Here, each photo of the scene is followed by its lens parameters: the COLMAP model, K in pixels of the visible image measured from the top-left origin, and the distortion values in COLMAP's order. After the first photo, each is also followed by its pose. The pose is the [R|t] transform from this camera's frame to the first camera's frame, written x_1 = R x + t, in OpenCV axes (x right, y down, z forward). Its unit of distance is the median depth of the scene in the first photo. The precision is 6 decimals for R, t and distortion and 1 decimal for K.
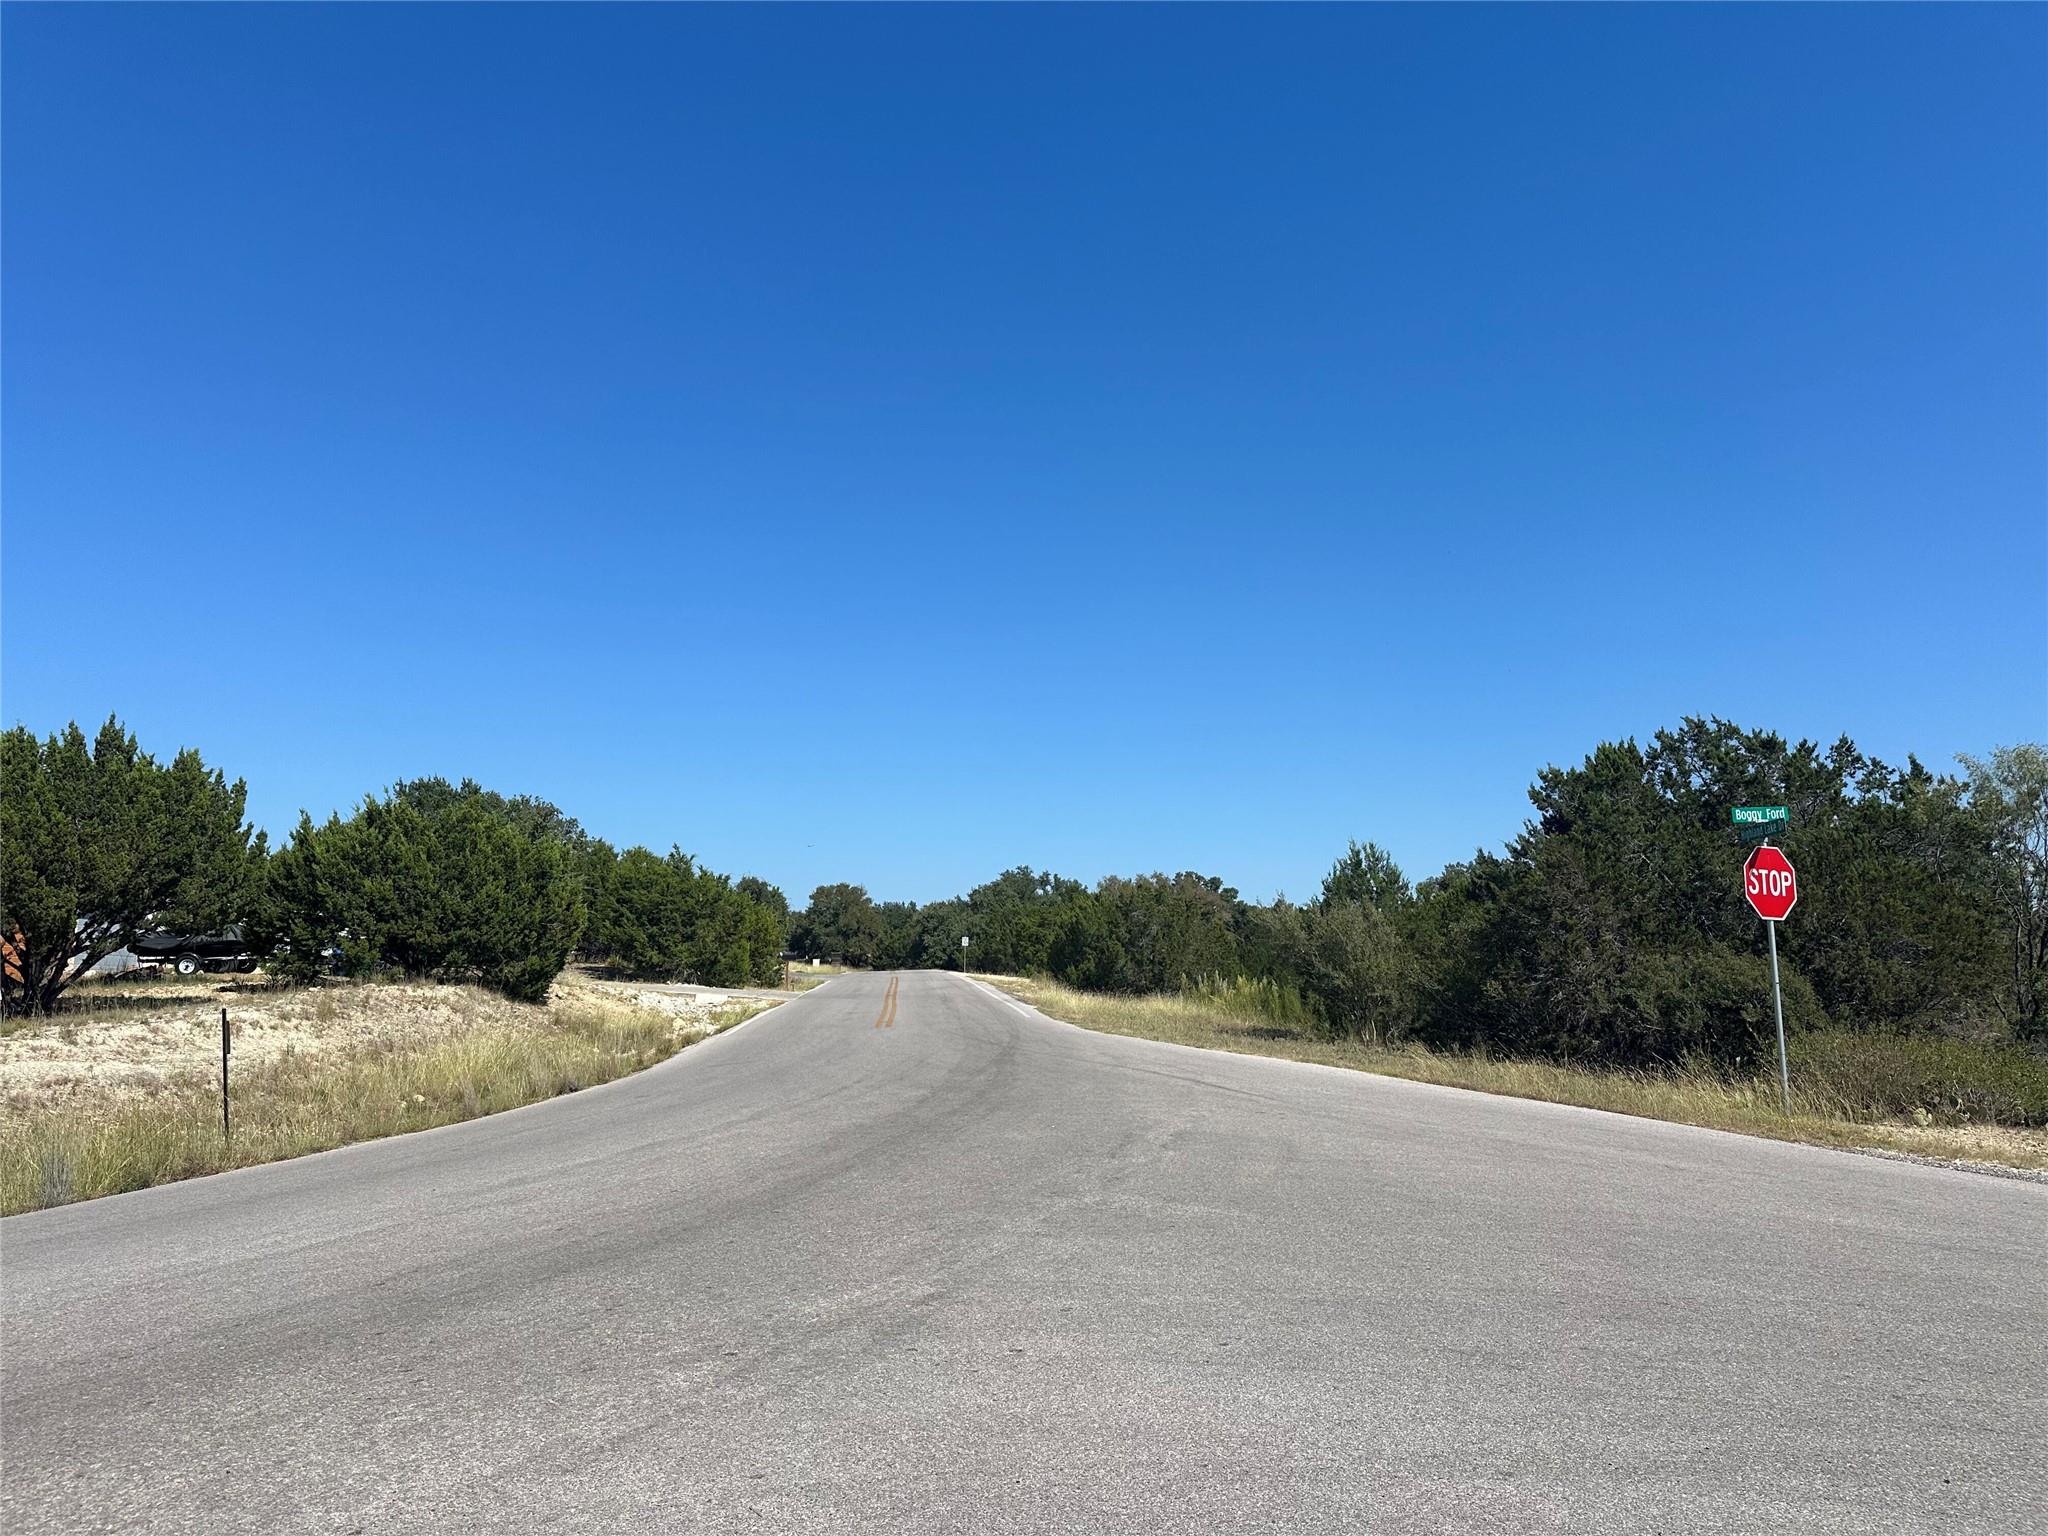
lens RADIAL K [[1422.8, 0, 1015.5], [0, 1422.8, 767.2], [0, 0, 1]] dist [0.104182, -0.135288]
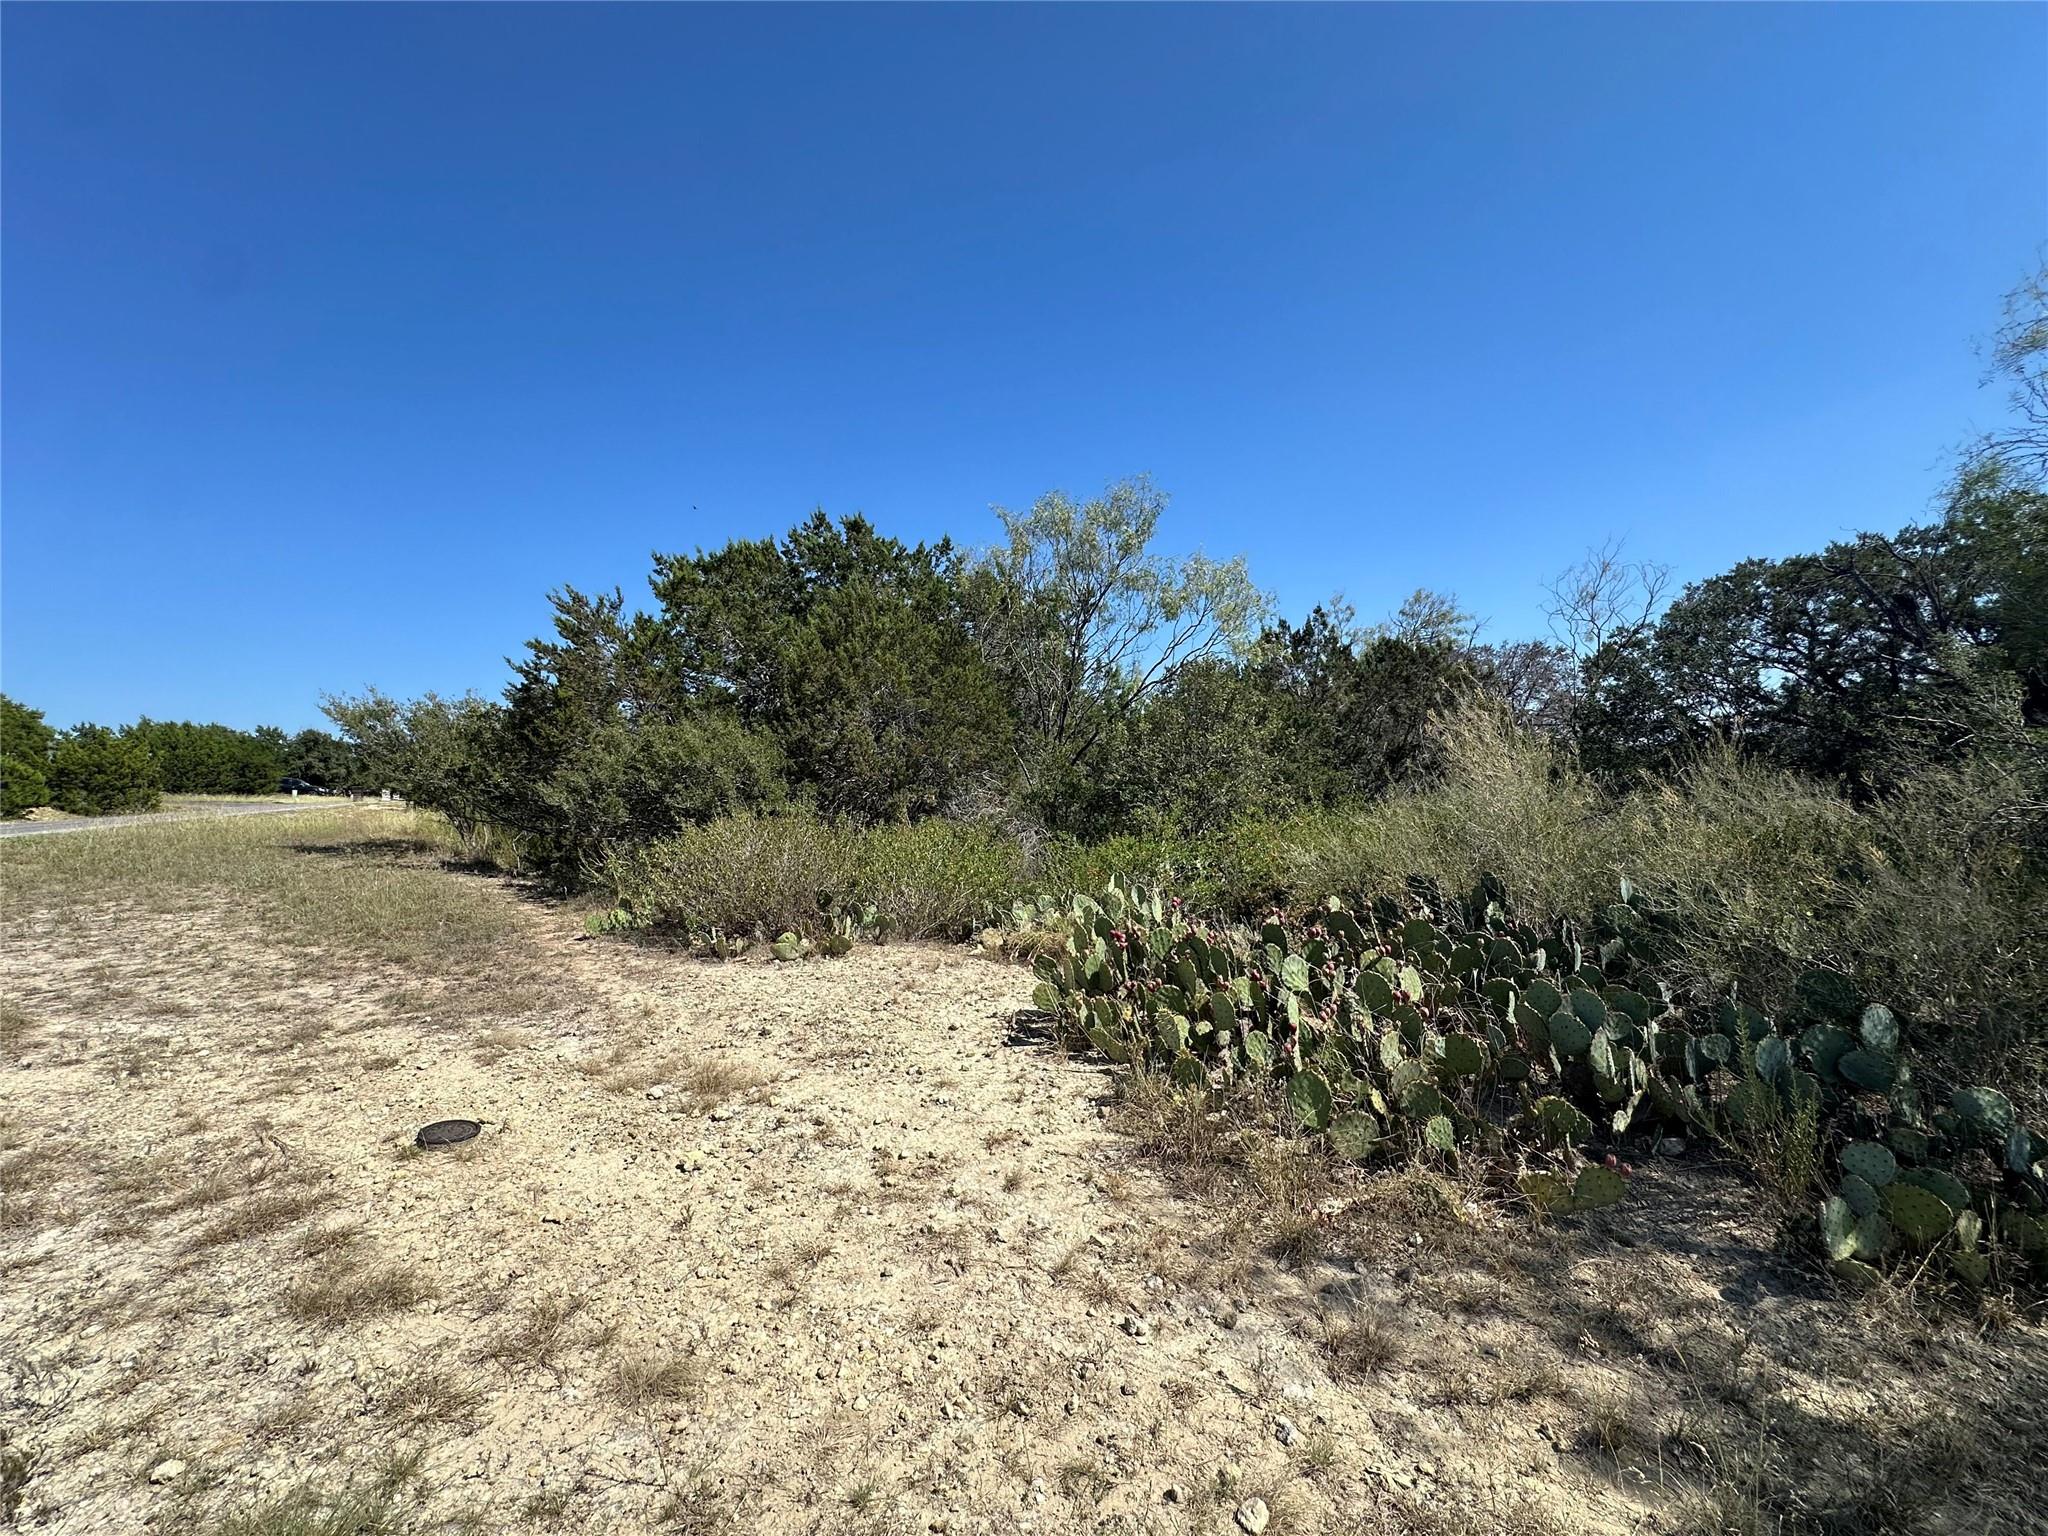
lens RADIAL K [[818.4, 0, 1023.8], [0, 818.4, 767.5], [0, 0, 1]] dist [-0.004597, 0.000974]
pose [[0.911096, -0.021775, 0.411619, 0.304510], [-0.024579, 0.993957, 0.106986, 0.065517], [-0.411461, -0.107591, 0.905055, 0.342091]]
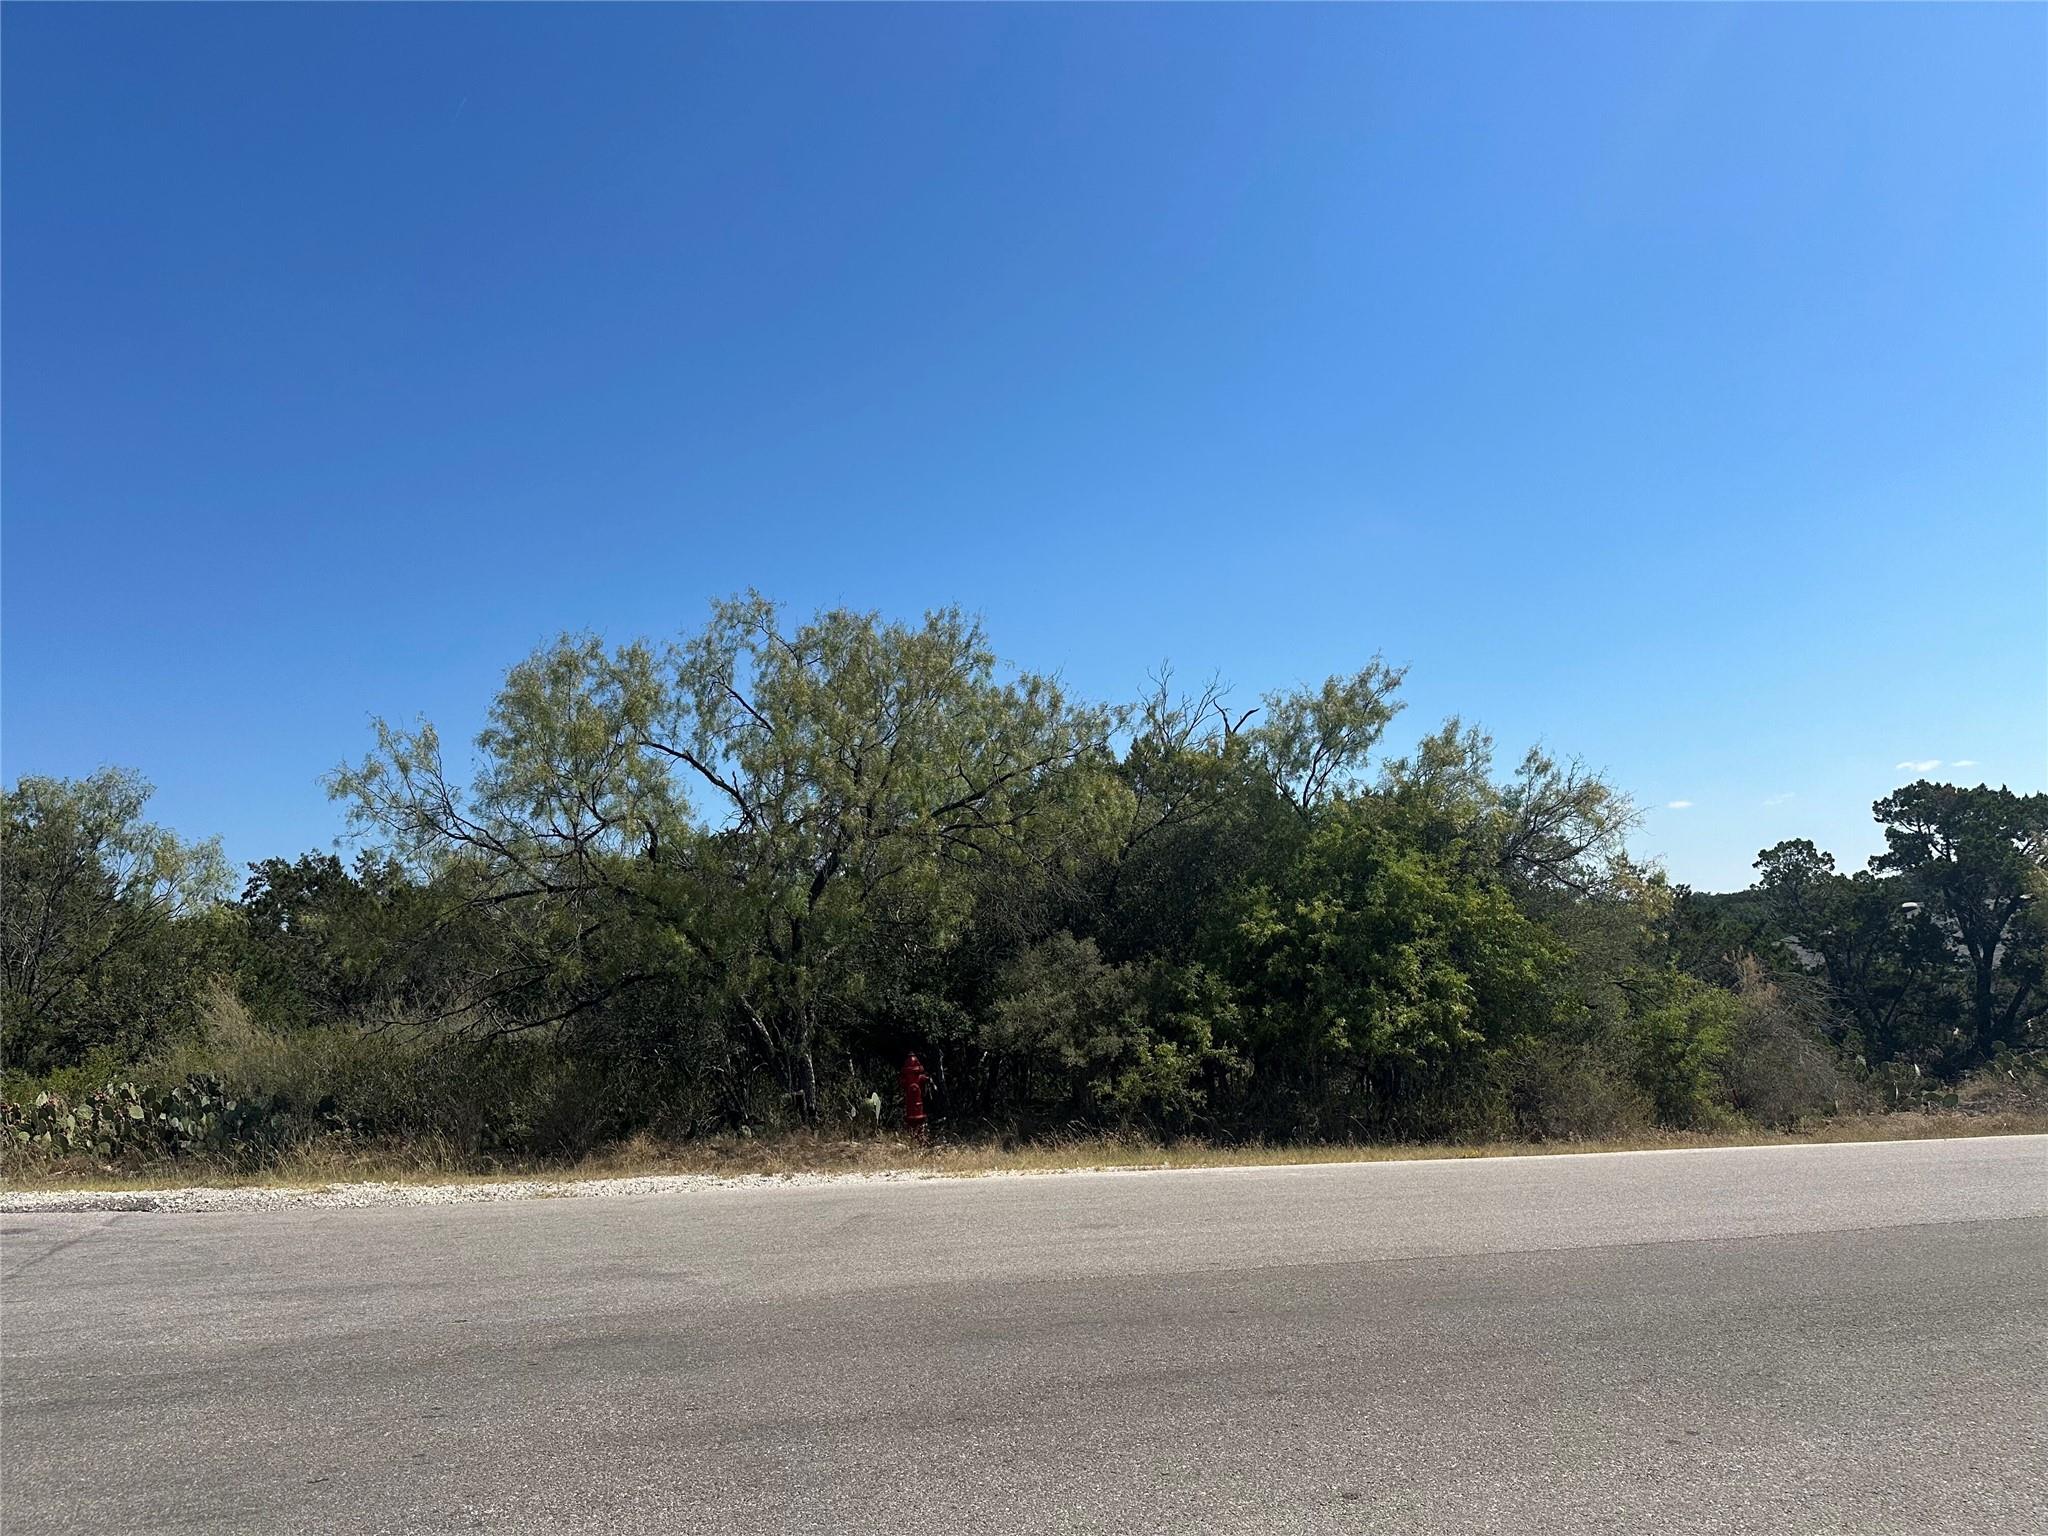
lens RADIAL K [[1418.3, 0, 1033.9], [0, 1418.3, 768.1], [0, 0, 1]] dist [0.105560, -0.139074]
pose [[0.533763, 0.080804, 0.841764, 0.128485], [-0.066083, 0.996366, -0.053741, -0.008857], [-0.843048, -0.026941, 0.537163, -0.122195]]
